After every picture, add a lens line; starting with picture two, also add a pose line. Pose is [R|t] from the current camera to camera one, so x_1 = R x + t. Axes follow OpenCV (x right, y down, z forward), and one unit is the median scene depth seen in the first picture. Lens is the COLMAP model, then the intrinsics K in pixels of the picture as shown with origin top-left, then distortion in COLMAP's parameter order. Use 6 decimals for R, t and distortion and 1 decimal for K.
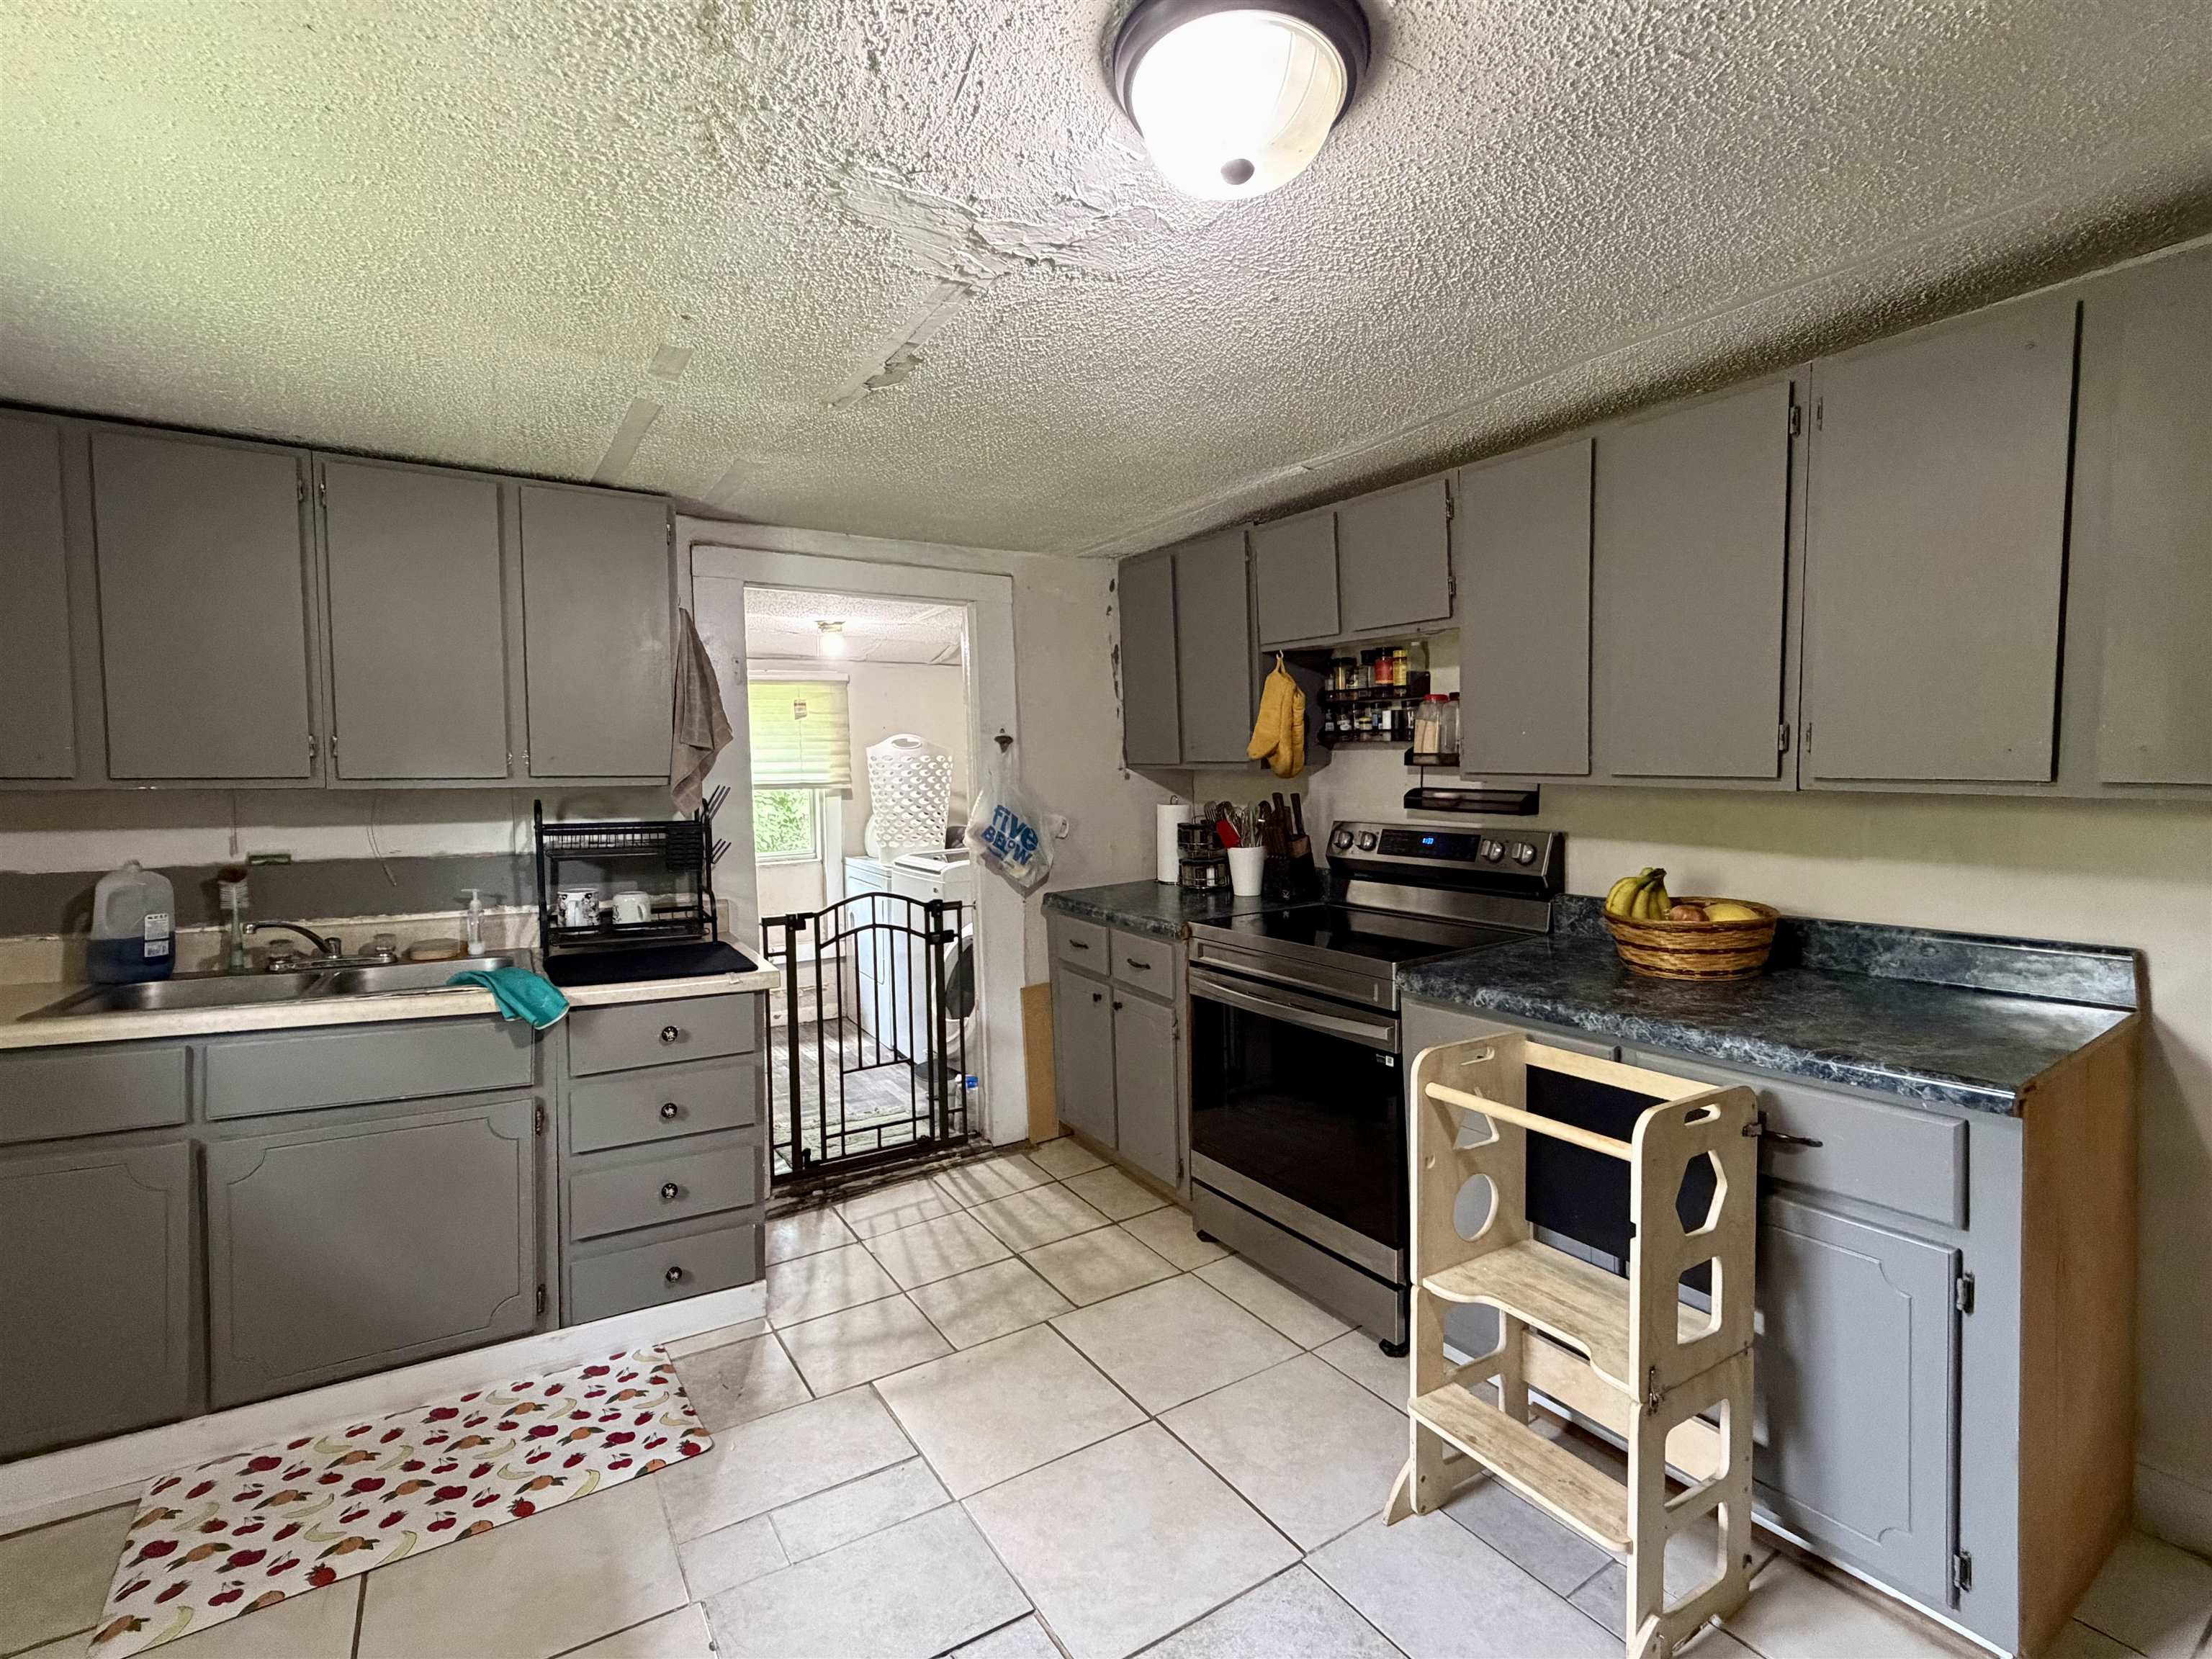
lens RADIAL K [[1005.7, 0, 1106.0], [0, 1005.7, 829.5], [0, 0, 1]] dist [-0.004183, 0.000415]
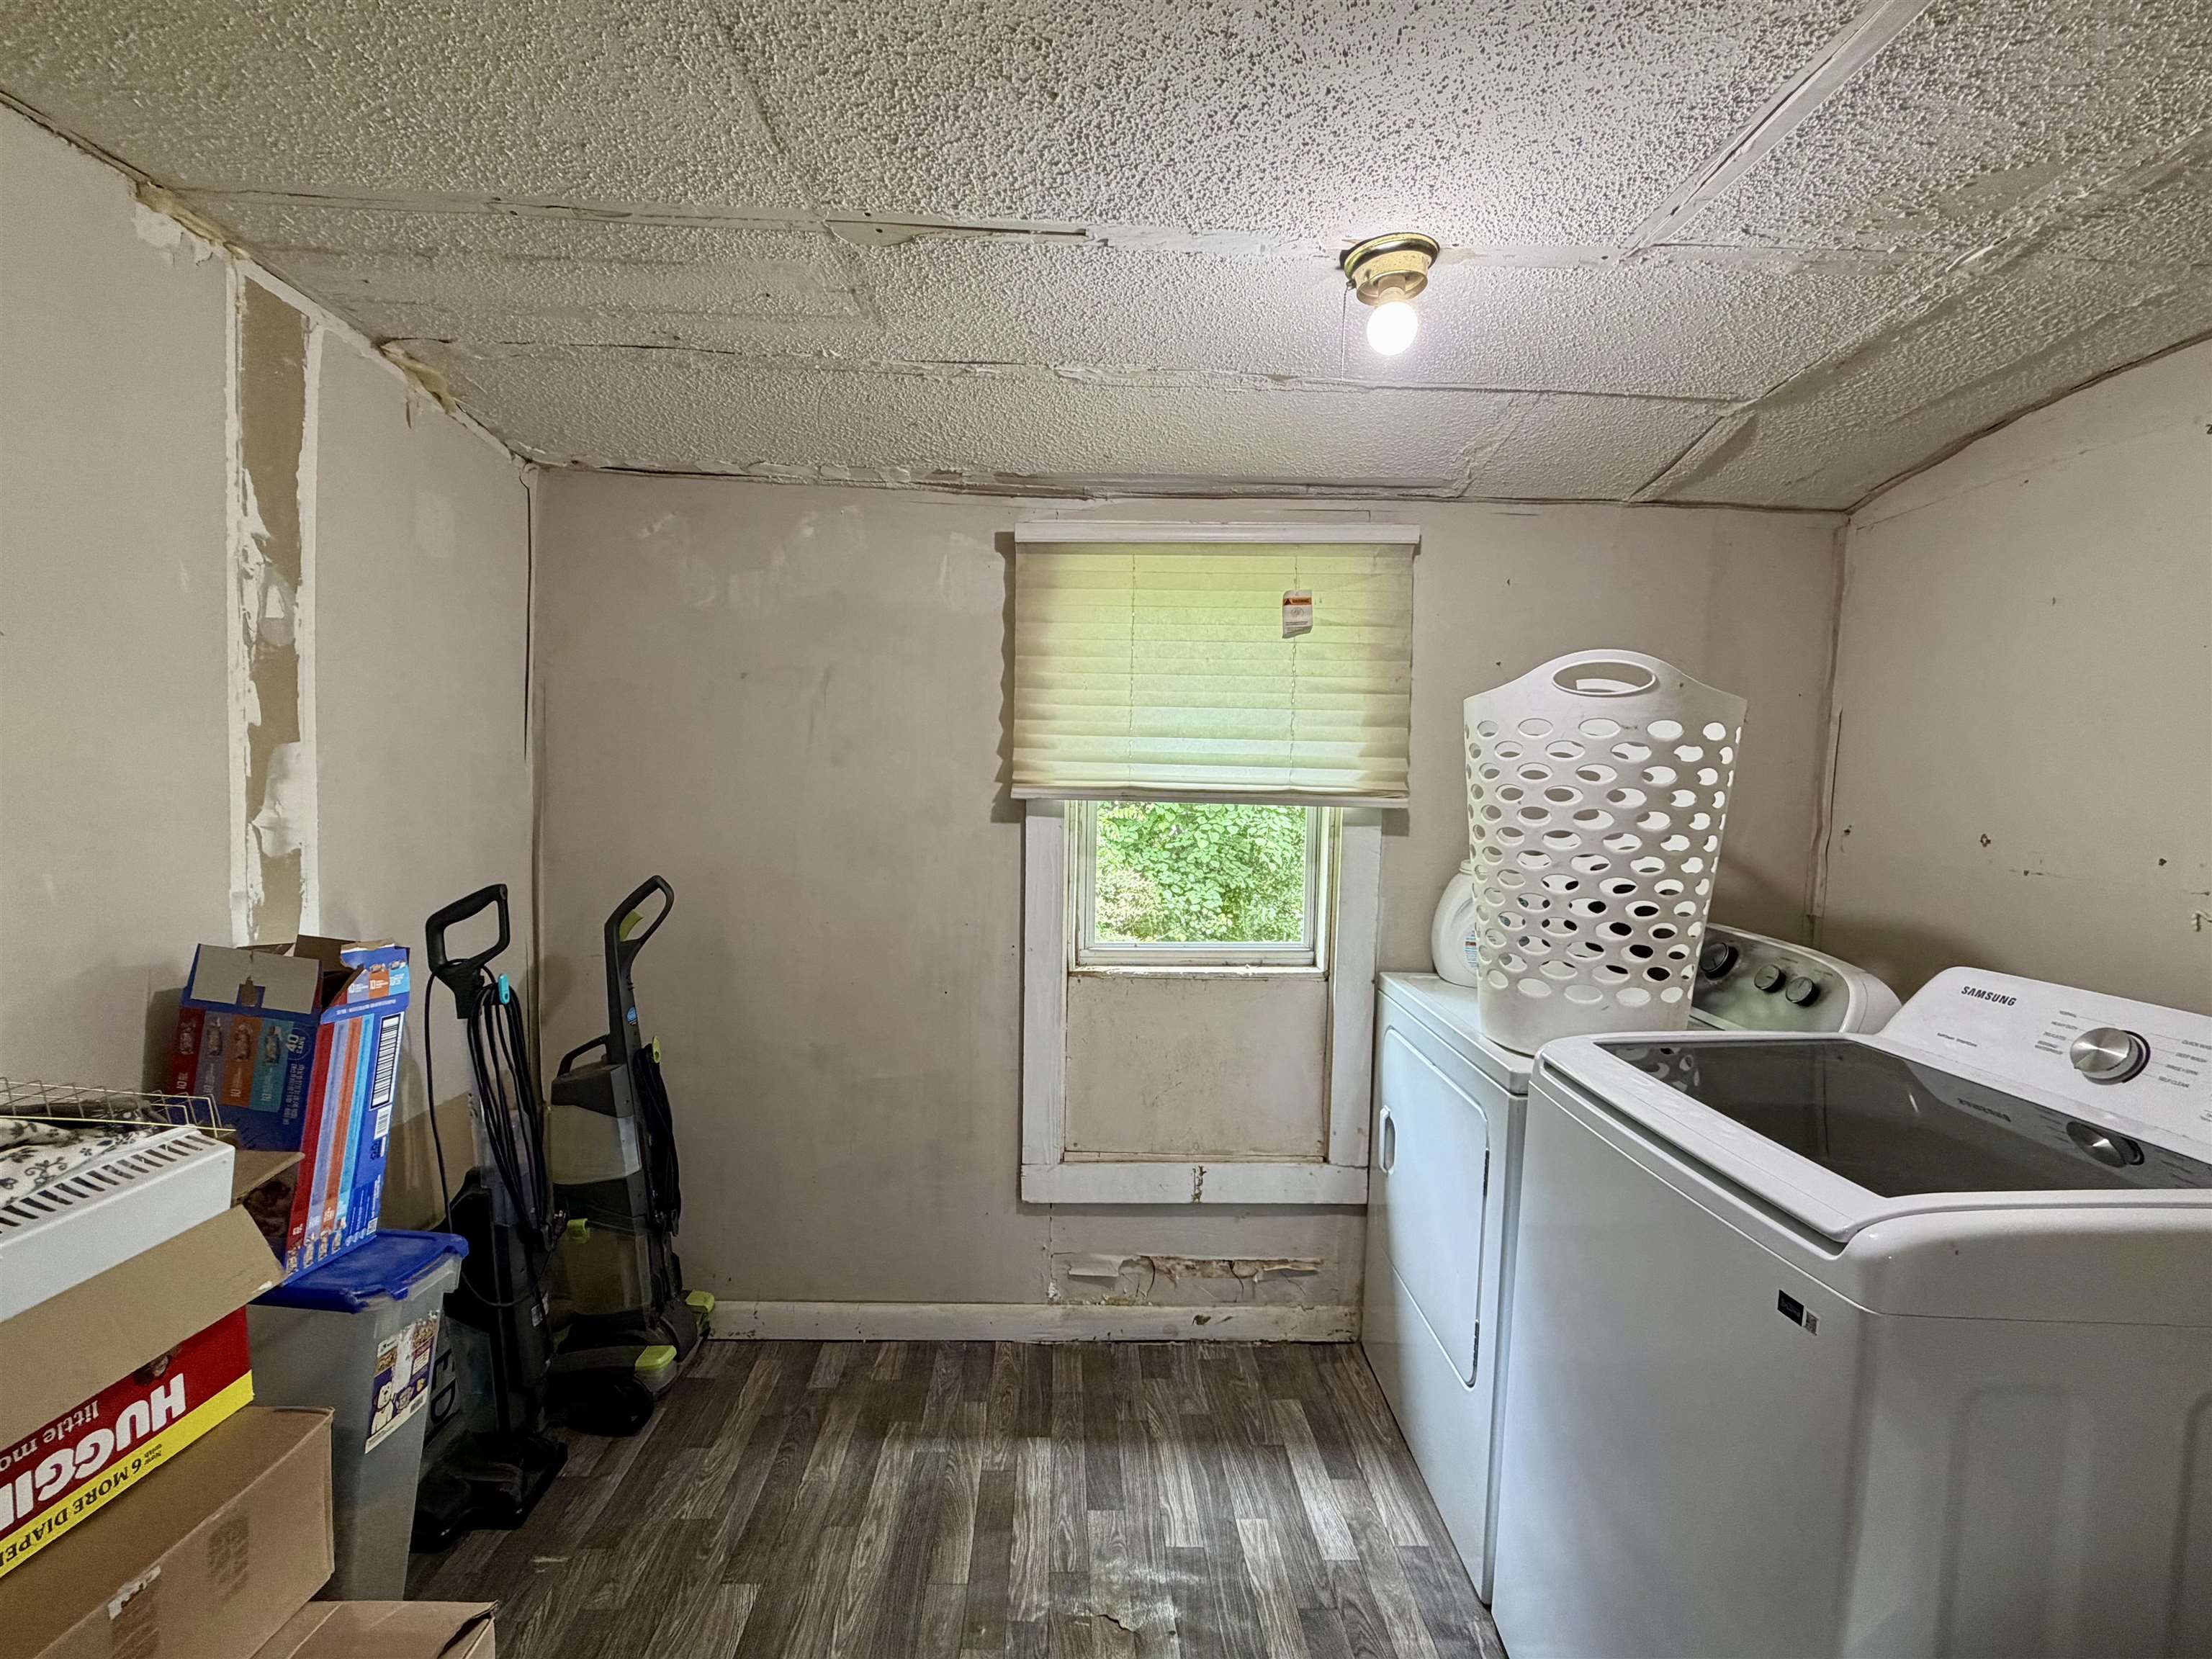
lens RADIAL K [[1005.7, 0, 1106.0], [0, 1005.7, 829.5], [0, 0, 1]] dist [-0.004183, 0.000415]
pose [[0.865533, 0.062773, -0.496903, -0.158307], [-0.063375, 0.997867, 0.015668, -0.031488], [0.496827, 0.017930, 0.867665, 0.593901]]
